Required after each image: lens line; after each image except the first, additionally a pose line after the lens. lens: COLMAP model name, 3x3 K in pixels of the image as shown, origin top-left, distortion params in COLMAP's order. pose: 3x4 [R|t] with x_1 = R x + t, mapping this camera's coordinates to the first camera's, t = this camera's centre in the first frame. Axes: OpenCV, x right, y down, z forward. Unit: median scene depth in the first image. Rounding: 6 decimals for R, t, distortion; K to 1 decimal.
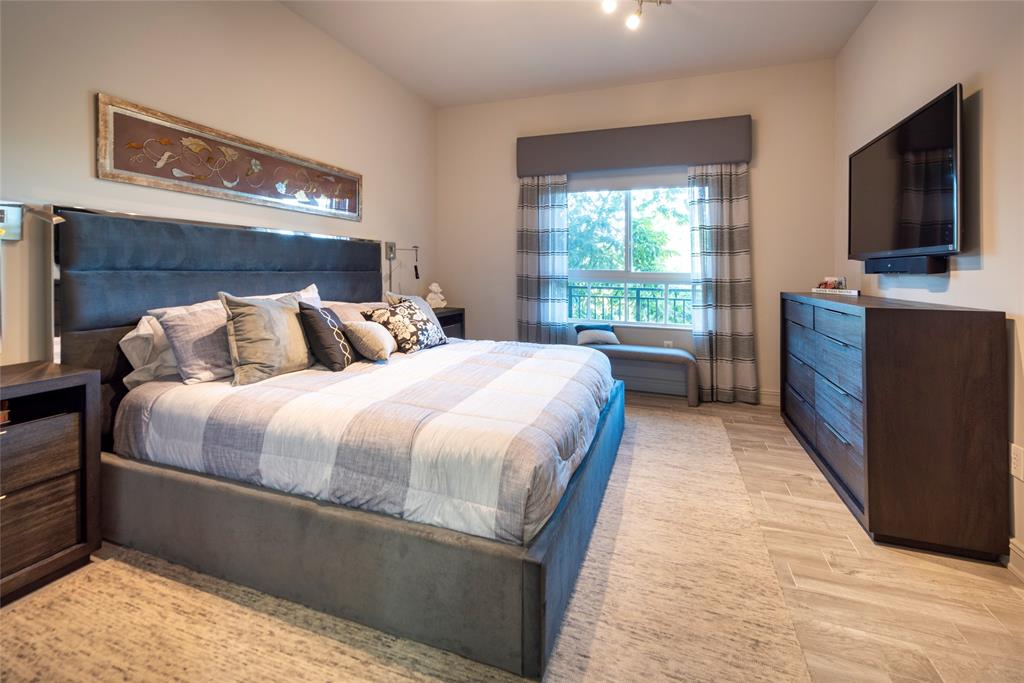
lens RADIAL K [[428.2, 0, 515.3], [0, 428.2, 268.6], [0, 0, 1]] dist [0.008162, -0.000670]
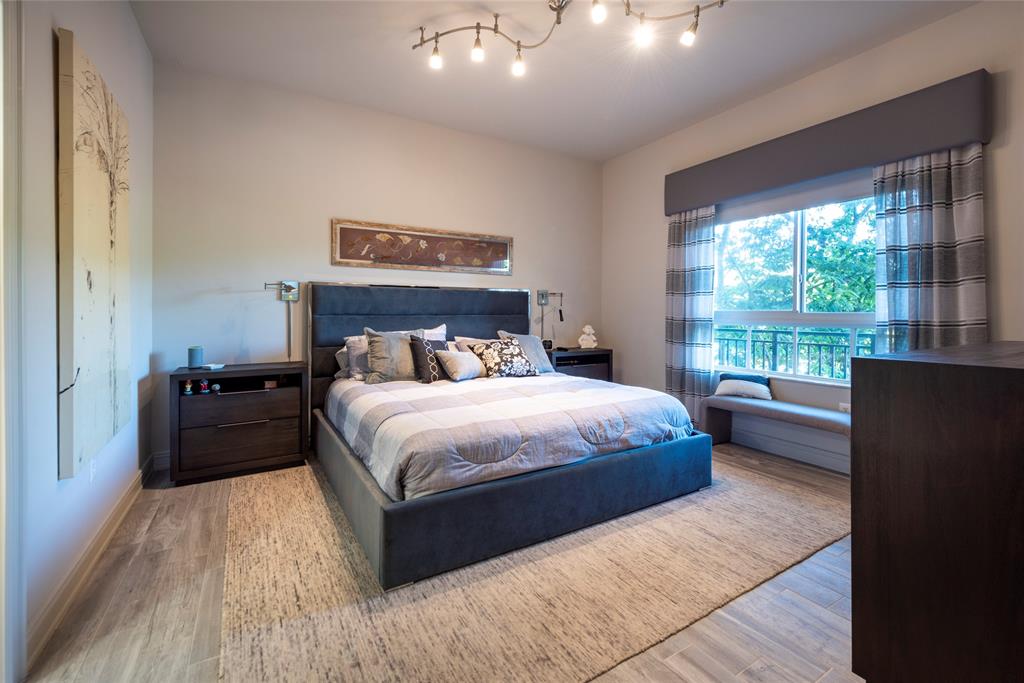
lens RADIAL K [[424.7, 0, 512.0], [0, 424.7, 310.4], [0, 0, 1]] dist [0.018646, -0.011010]
pose [[0.771337, -0.017617, -0.636183, 0.592453], [0.012168, 0.999842, -0.012935, 0.012221], [0.636311, 0.002236, 0.771429, 0.067671]]
